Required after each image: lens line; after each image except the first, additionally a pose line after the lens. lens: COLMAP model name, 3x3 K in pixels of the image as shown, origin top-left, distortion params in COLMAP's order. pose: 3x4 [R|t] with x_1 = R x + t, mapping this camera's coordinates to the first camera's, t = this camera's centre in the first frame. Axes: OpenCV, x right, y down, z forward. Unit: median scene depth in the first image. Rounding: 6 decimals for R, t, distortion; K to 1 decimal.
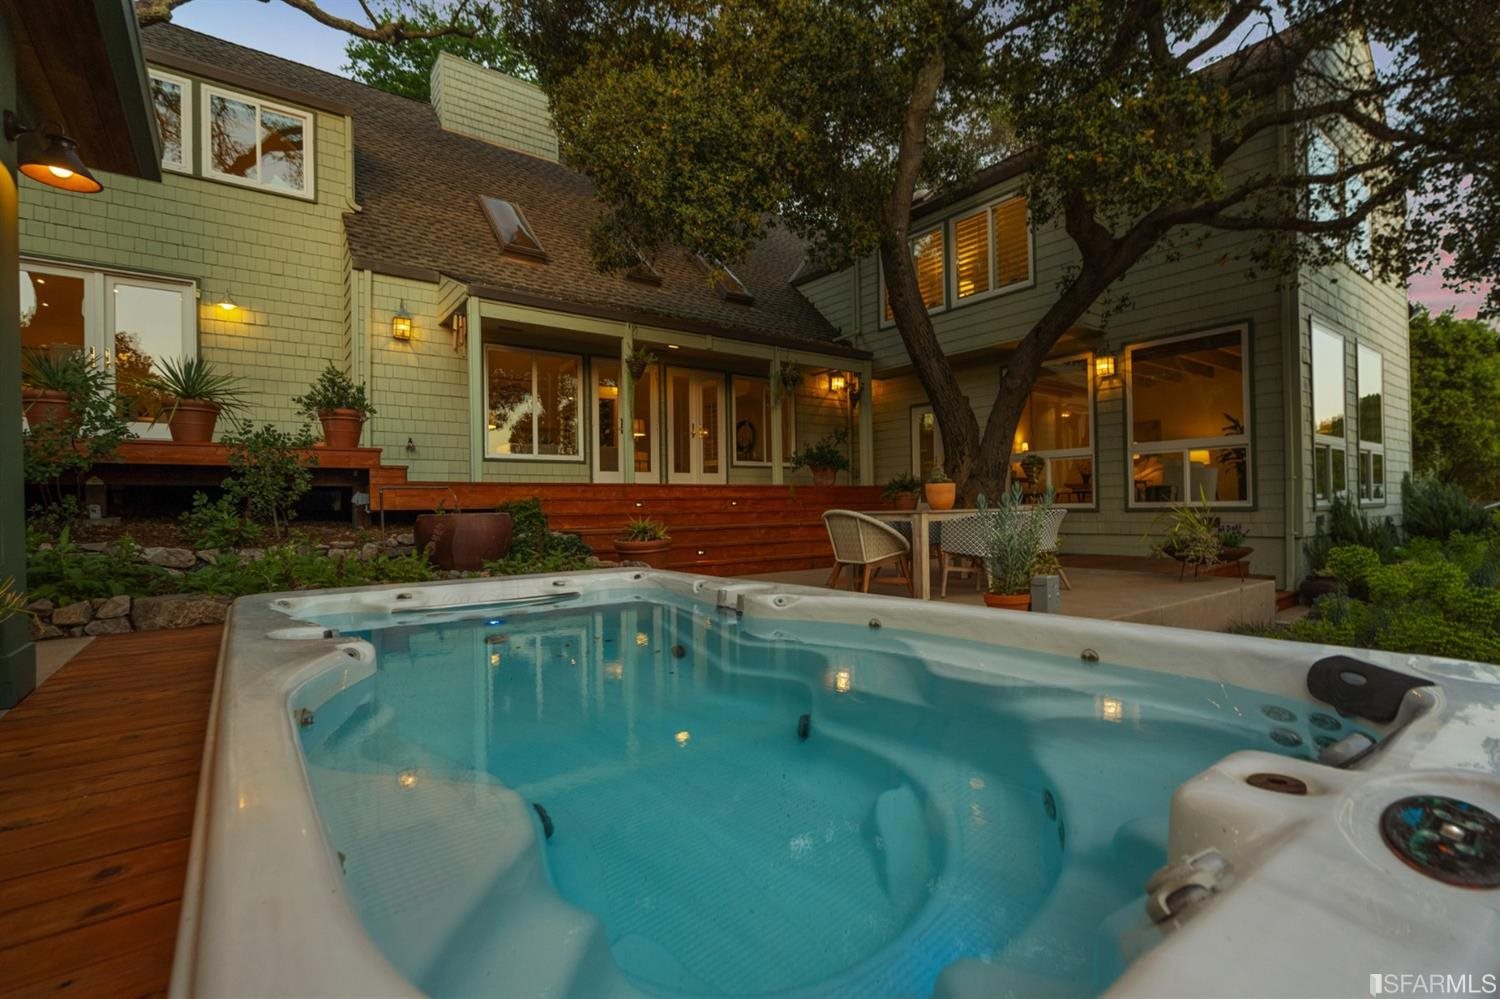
lens RADIAL K [[683.6, 0, 751.4], [0, 683.6, 497.8], [0, 0, 1]] dist [-0.001514, 0.000695]
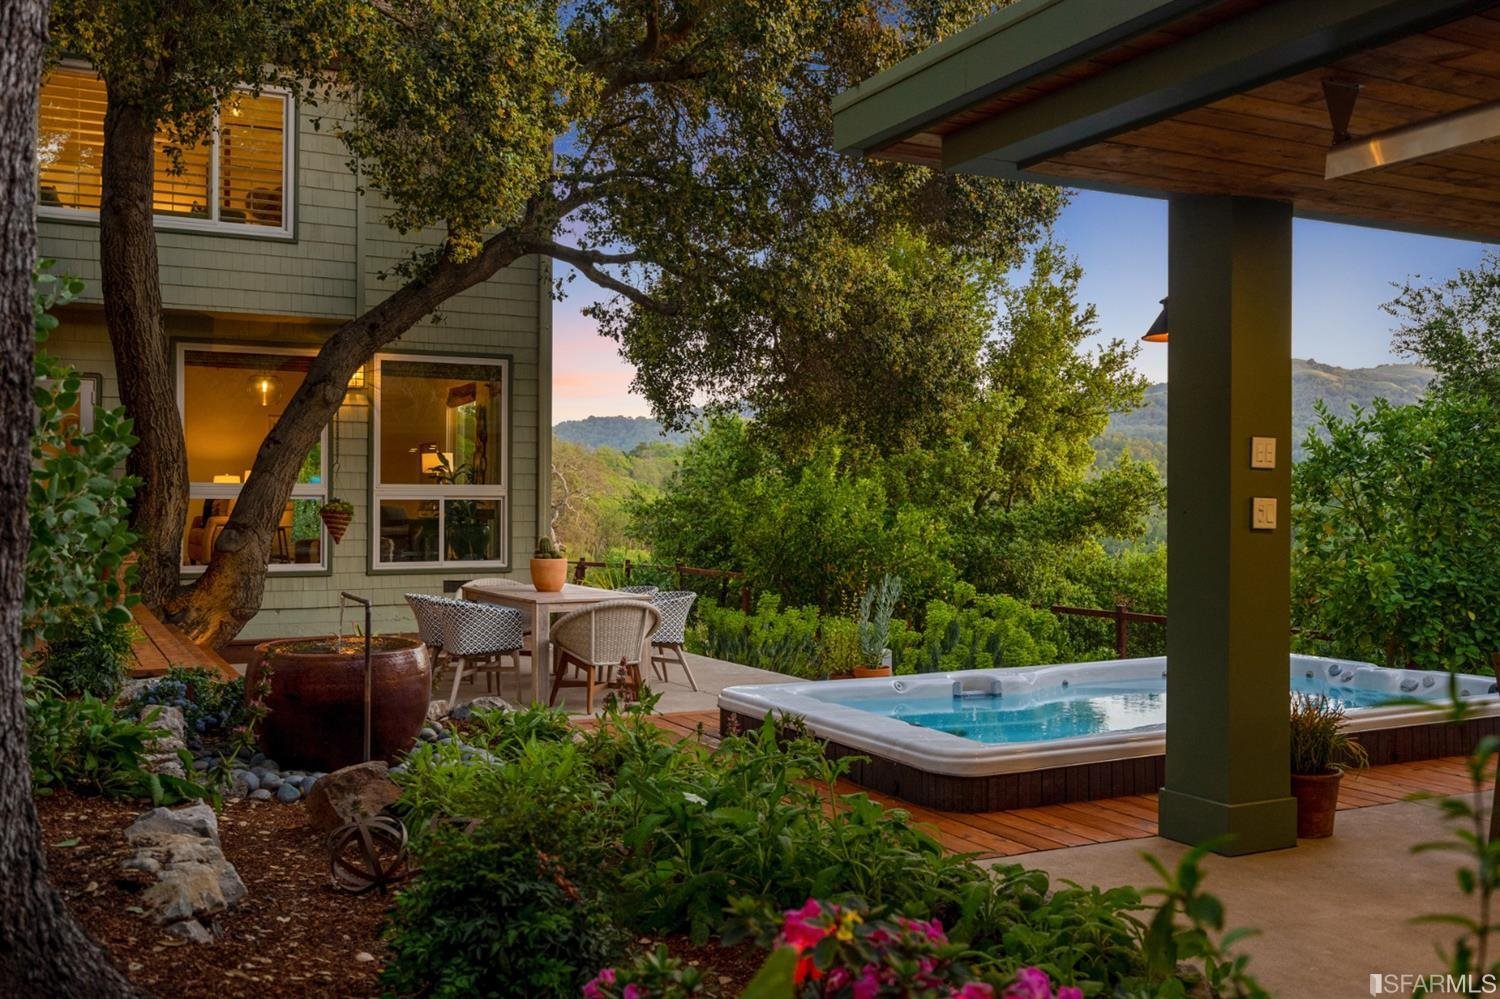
lens RADIAL K [[1372.5, 0, 740.9], [0, 1372.5, 489.4], [0, 0, 1]] dist [0.010530, 0.000000]
pose [[0.181980, 0.025396, 0.982974, -0.819471], [-0.018737, 0.999574, -0.022356, -0.045259], [-0.983124, -0.014350, 0.182379, 0.321038]]
